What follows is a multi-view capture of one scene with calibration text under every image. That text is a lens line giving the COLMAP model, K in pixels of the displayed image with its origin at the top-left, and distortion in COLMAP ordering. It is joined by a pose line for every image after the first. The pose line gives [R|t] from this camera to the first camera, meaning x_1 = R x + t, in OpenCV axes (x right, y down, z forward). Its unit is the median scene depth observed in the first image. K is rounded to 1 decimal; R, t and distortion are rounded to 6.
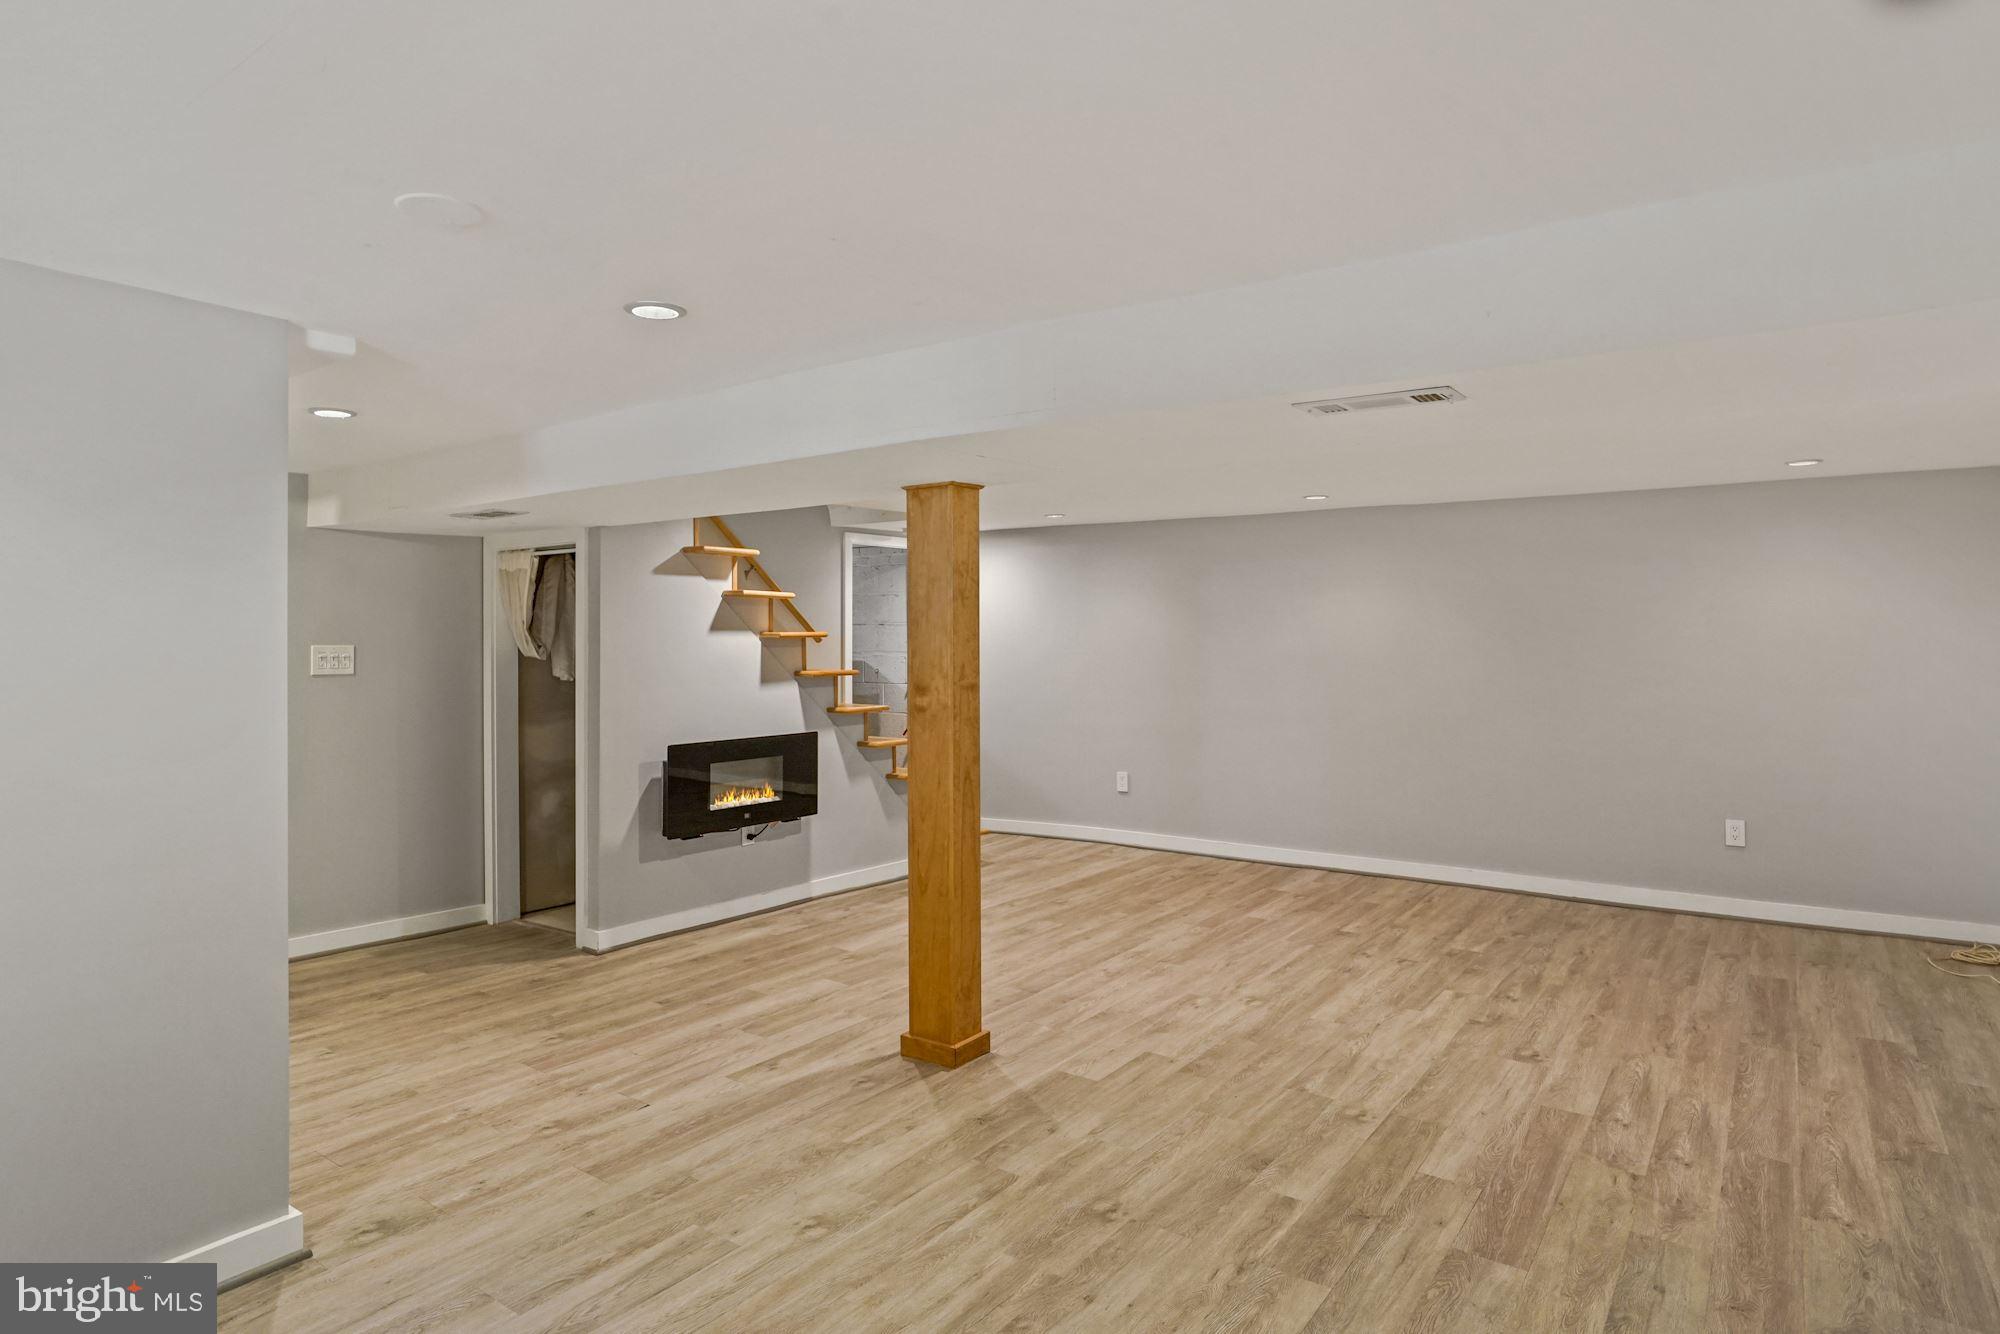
lens RADIAL K [[1117.4, 0, 1001.8], [0, 1117.4, 659.9], [0, 0, 1]] dist [-0.011228, 0.006305]
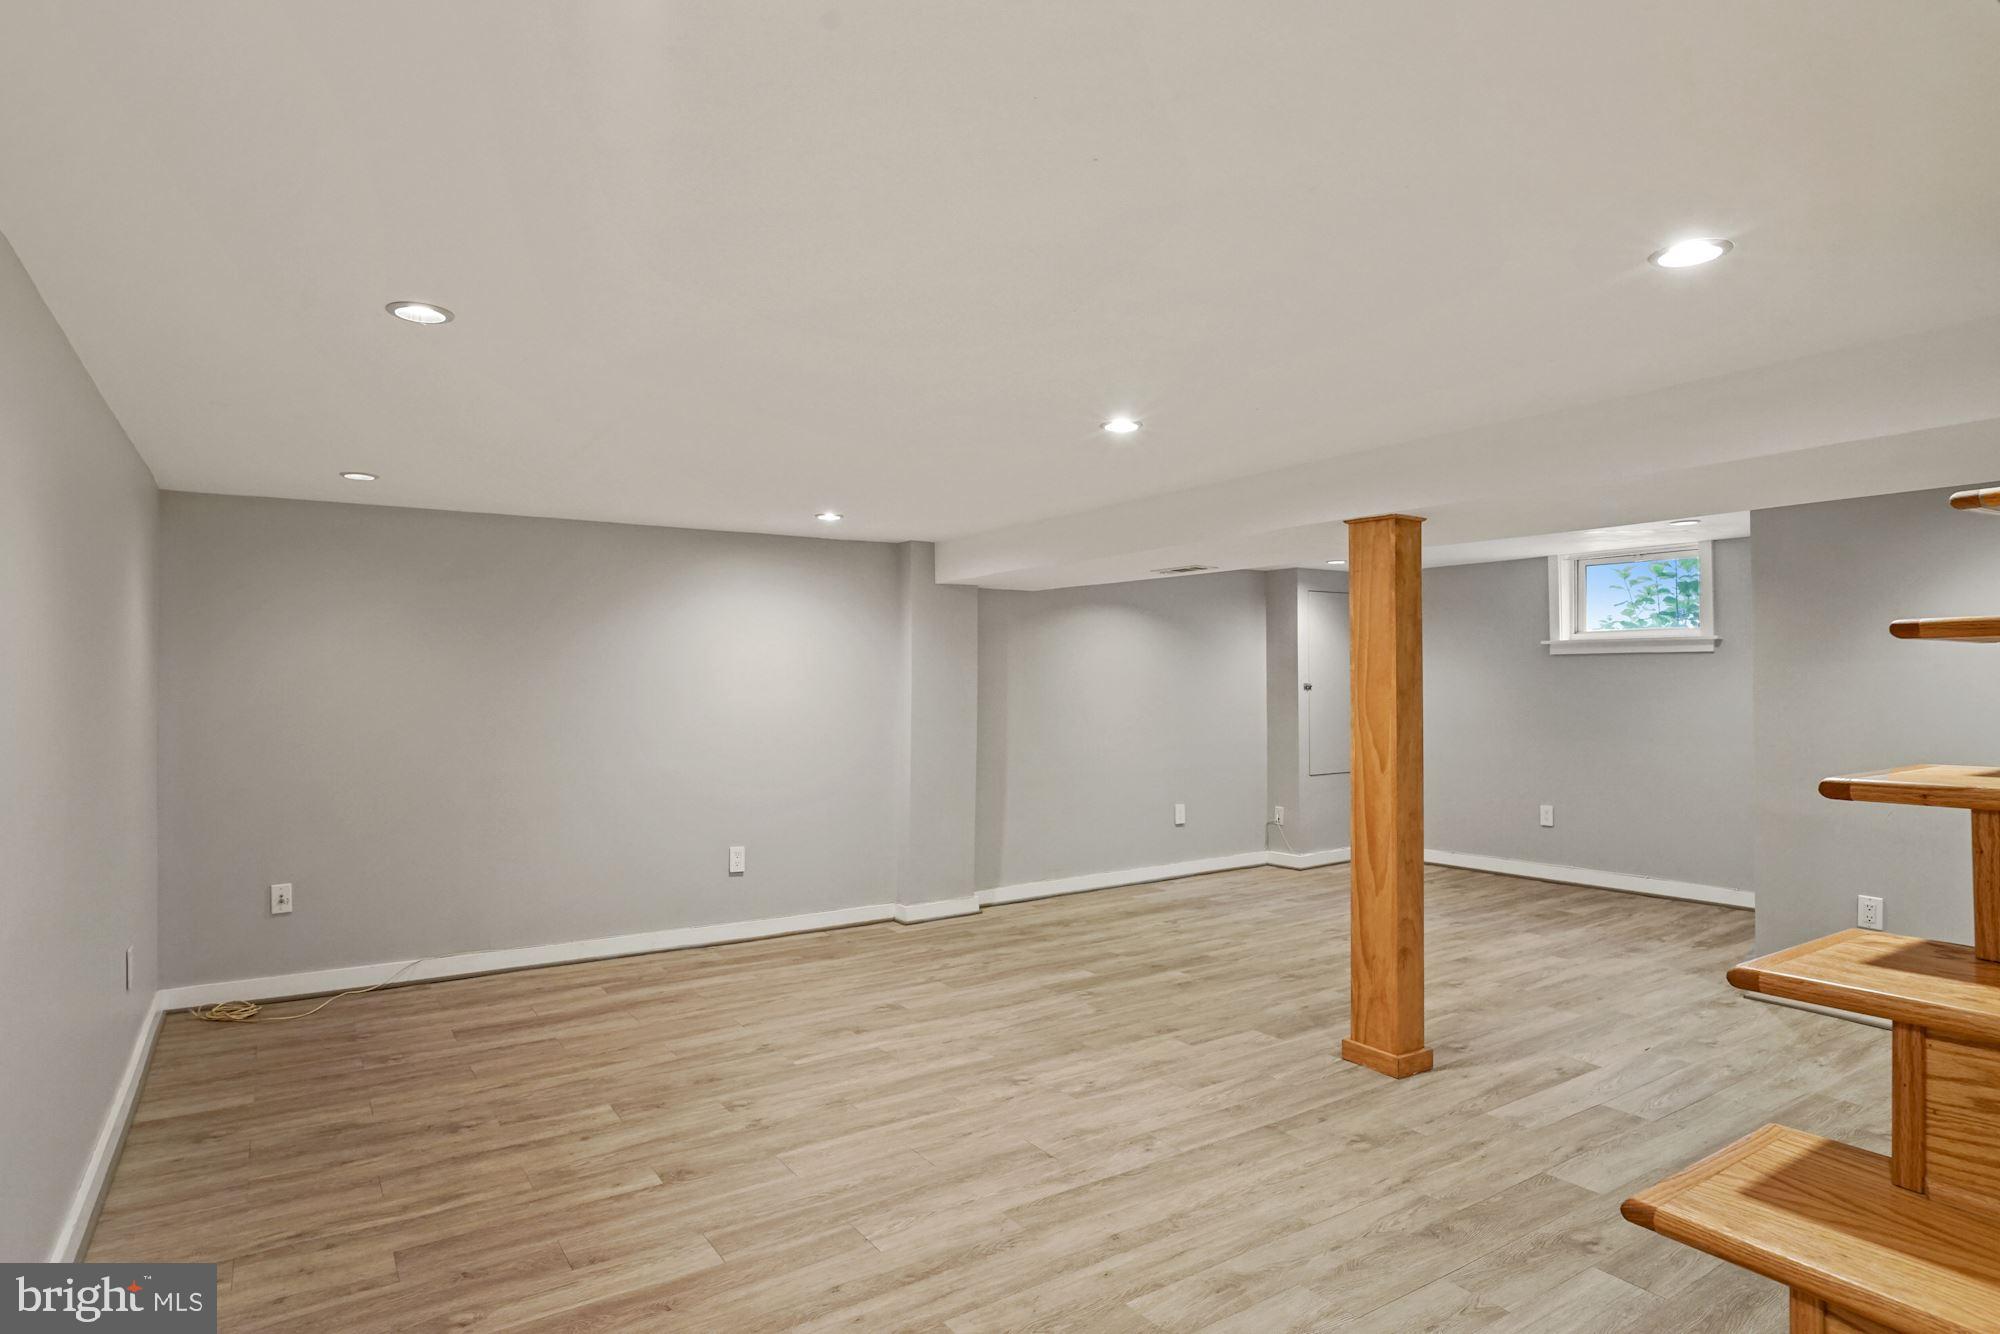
lens RADIAL K [[1117.4, 0, 998.6], [0, 1117.4, 667.4], [0, 0, 1]] dist [-0.011228, 0.006305]
pose [[-0.935712, 0.012893, 0.352530, -0.078692], [0.015649, 0.999865, 0.004968, -0.024767], [-0.352418, 0.010165, -0.935787, 1.993498]]
